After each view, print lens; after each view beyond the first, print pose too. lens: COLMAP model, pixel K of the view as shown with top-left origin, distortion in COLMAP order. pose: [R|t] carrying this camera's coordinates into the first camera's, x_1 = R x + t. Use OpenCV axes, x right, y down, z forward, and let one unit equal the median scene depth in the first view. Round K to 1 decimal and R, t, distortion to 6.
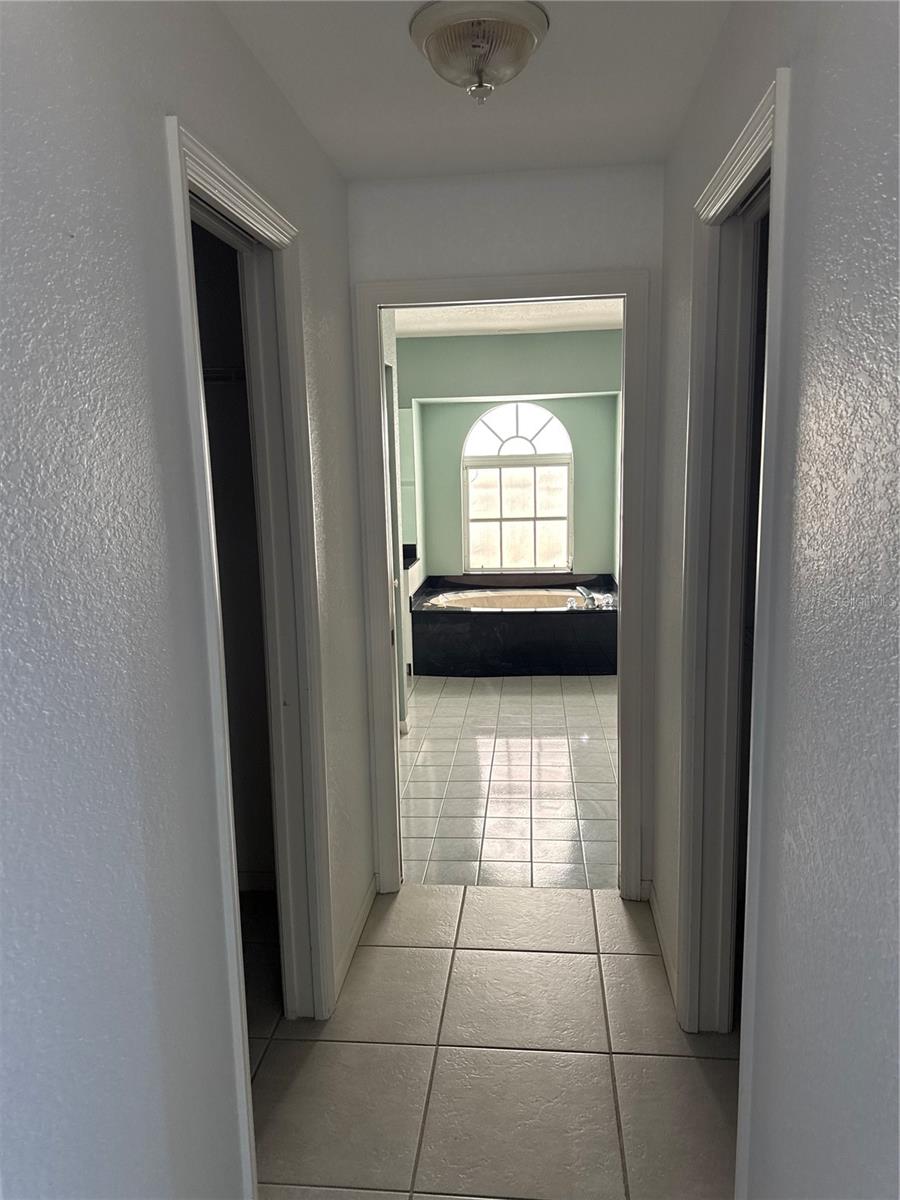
lens RADIAL K [[843.2, 0, 446.5], [0, 843.2, 596.6], [0, 0, 1]] dist [0.051663, -0.020030]
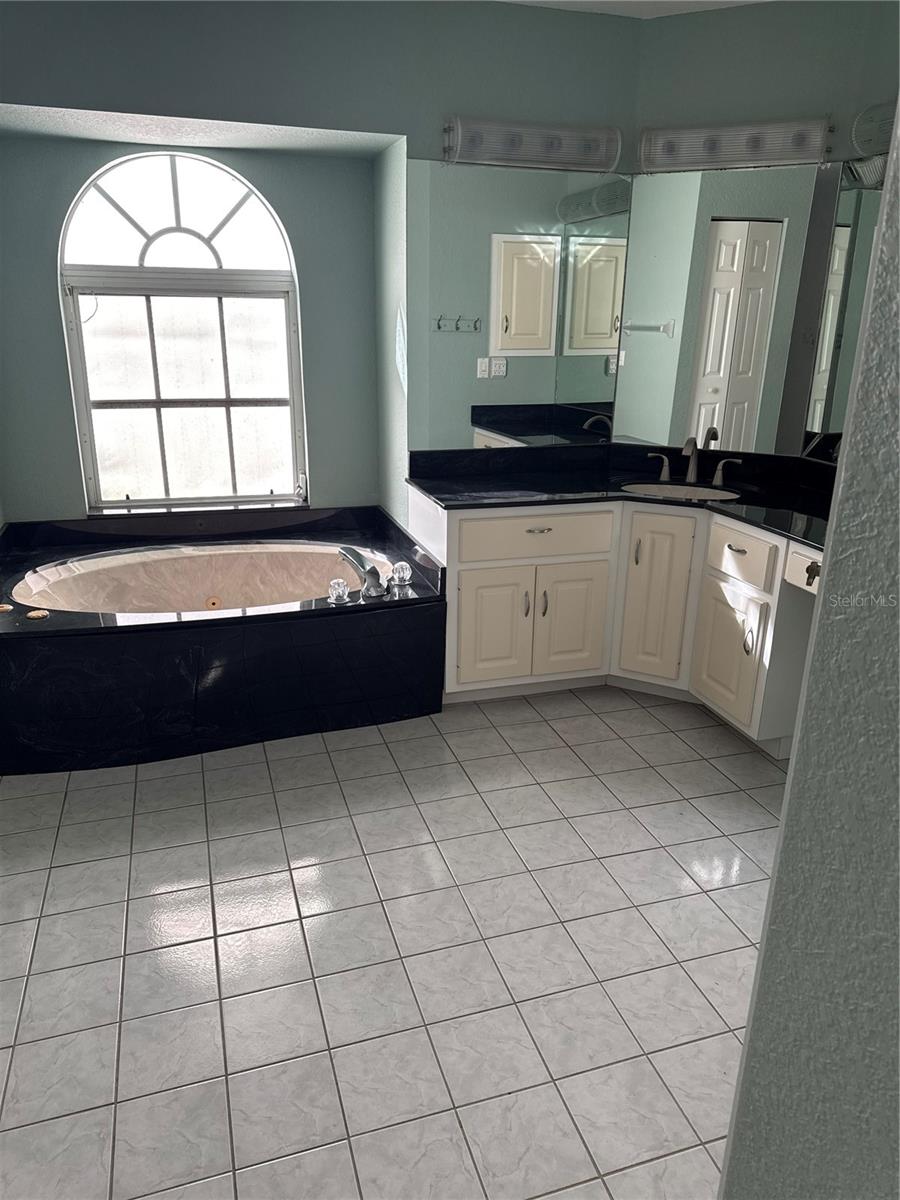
lens RADIAL K [[843.2, 0, 444.8], [0, 843.2, 602.9], [0, 0, 1]] dist [0.051663, -0.020030]
pose [[0.918438, -0.091024, 0.384950, 0.015127], [0.026396, 0.985098, 0.169956, -0.055993], [-0.394684, -0.145933, 0.907154, 0.457726]]
